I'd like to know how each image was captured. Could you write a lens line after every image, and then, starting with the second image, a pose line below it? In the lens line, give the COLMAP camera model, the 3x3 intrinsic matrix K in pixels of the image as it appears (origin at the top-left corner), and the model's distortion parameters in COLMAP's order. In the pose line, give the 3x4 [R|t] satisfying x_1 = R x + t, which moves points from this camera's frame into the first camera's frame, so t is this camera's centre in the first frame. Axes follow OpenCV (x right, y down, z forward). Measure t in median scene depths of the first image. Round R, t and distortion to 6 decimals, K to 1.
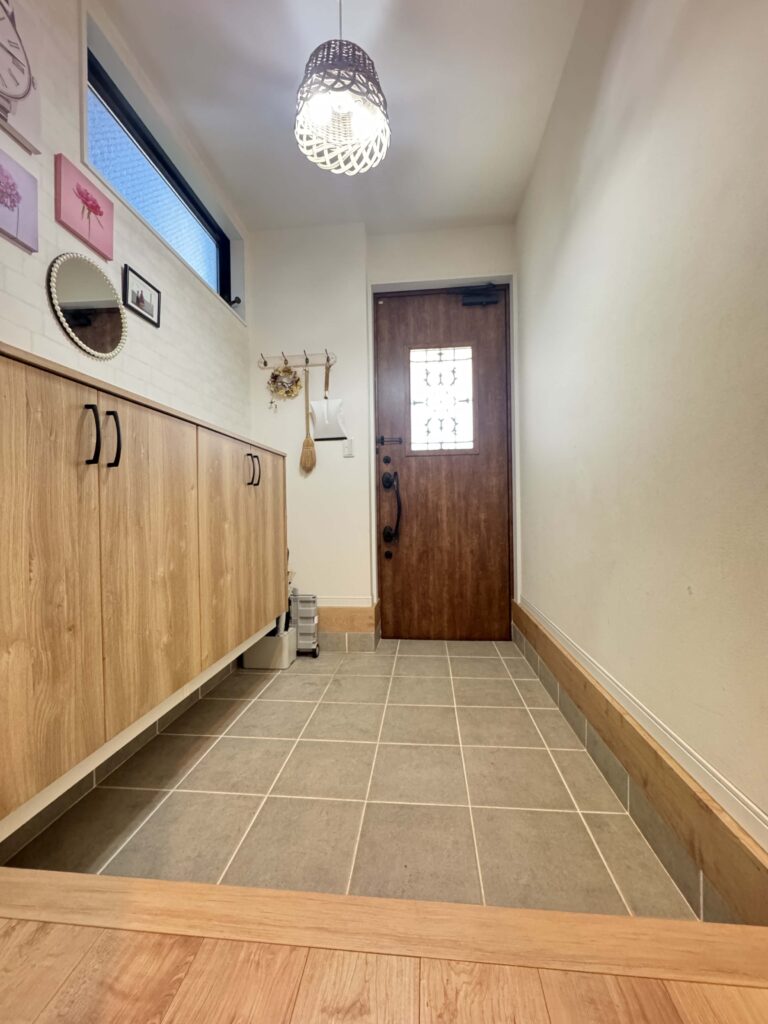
lens RADIAL K [[409.7, 0, 385.5], [0, 409.7, 505.7], [0, 0, 1]] dist [-0.002992, 0.000328]
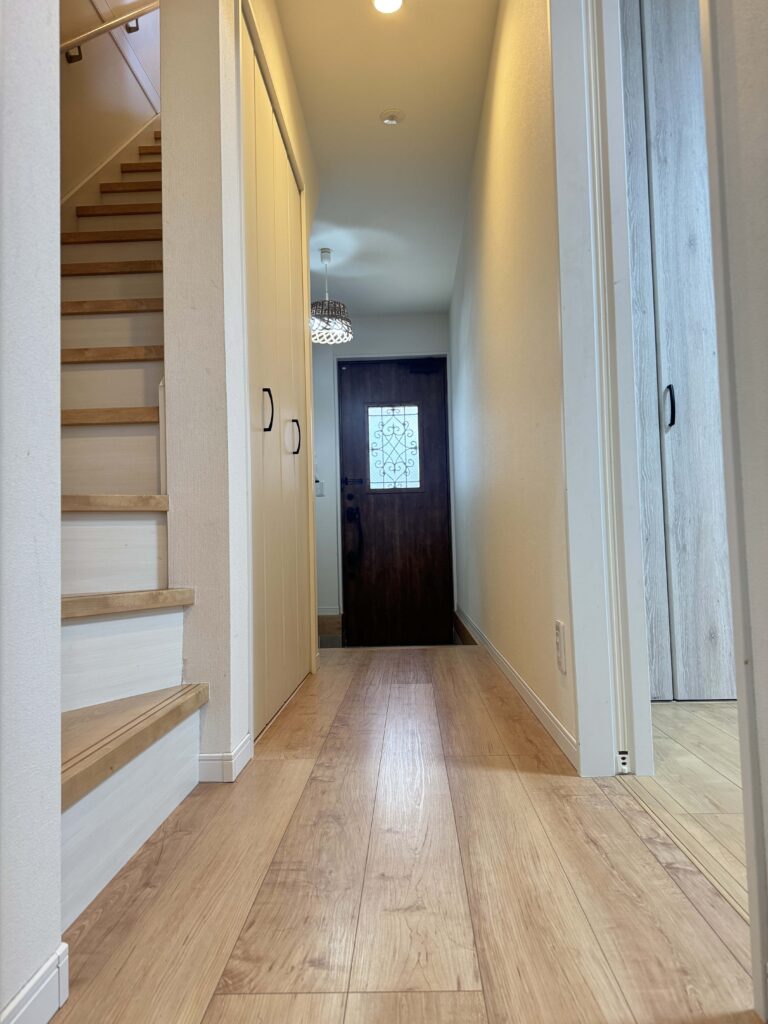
lens RADIAL K [[719.8, 0, 388.1], [0, 719.8, 512.9], [0, 0, 1]] dist [0.029895, -0.031563]
pose [[0.997762, -0.007437, 0.066446, -0.026598], [0.010966, 0.998540, -0.052897, 0.050690], [-0.065956, 0.053507, 0.996387, -1.142282]]
